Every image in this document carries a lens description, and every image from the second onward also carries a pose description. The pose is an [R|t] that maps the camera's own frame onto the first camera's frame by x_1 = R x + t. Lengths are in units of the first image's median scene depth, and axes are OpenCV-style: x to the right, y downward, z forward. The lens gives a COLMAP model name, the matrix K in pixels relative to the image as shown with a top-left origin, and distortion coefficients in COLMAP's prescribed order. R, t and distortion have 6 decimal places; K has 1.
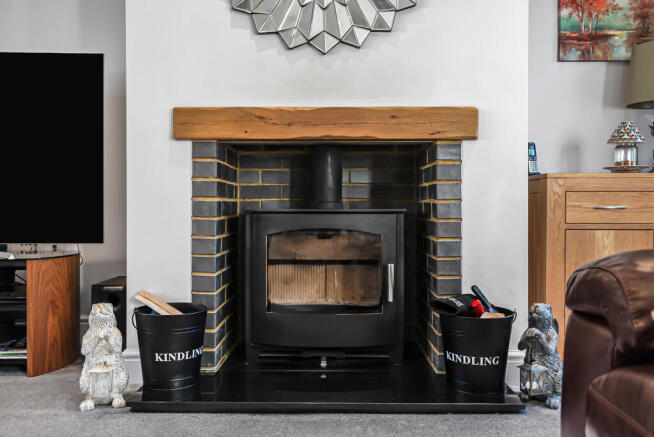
lens RADIAL K [[562.7, 0, 326.6], [0, 562.7, 213.5], [0, 0, 1]] dist [0.011251, -0.002508]
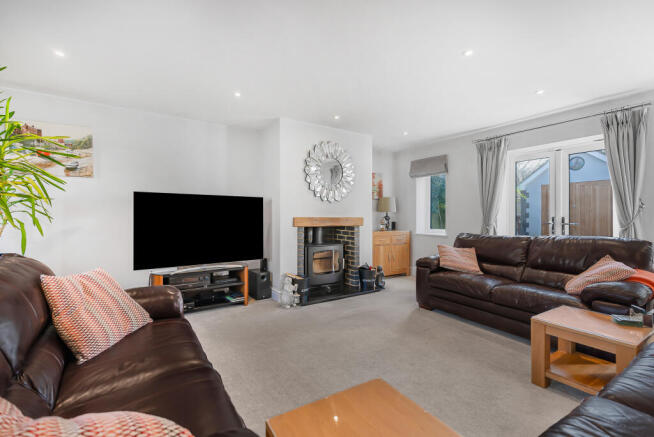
lens RADIAL K [[291.5, 0, 325.5], [0, 291.5, 217.2], [0, 0, 1]] dist [-0.003015, 0.000496]
pose [[0.829564, -0.001208, 0.558411, -1.066432], [0.004169, 0.999983, -0.004029, -0.178176], [-0.558396, 0.005670, 0.829555, -0.541072]]
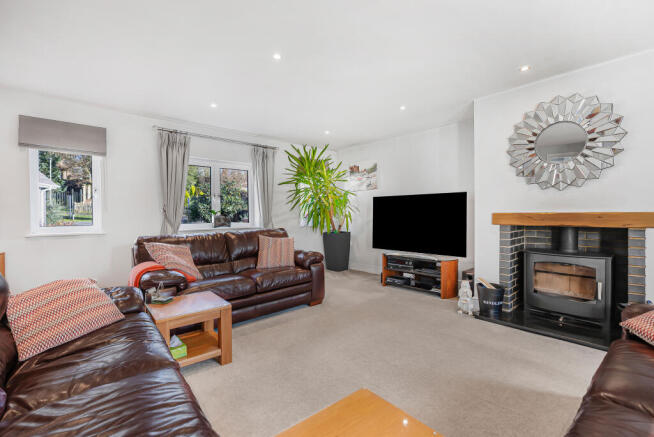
lens RADIAL K [[291.5, 0, 325.6], [0, 291.5, 218.5], [0, 0, 1]] dist [-0.003015, 0.000496]
pose [[0.663646, 0.006668, -0.748017, 0.253392], [0.003478, 0.999922, 0.011999, -0.179054], [0.748039, -0.010565, 0.663571, -0.556606]]
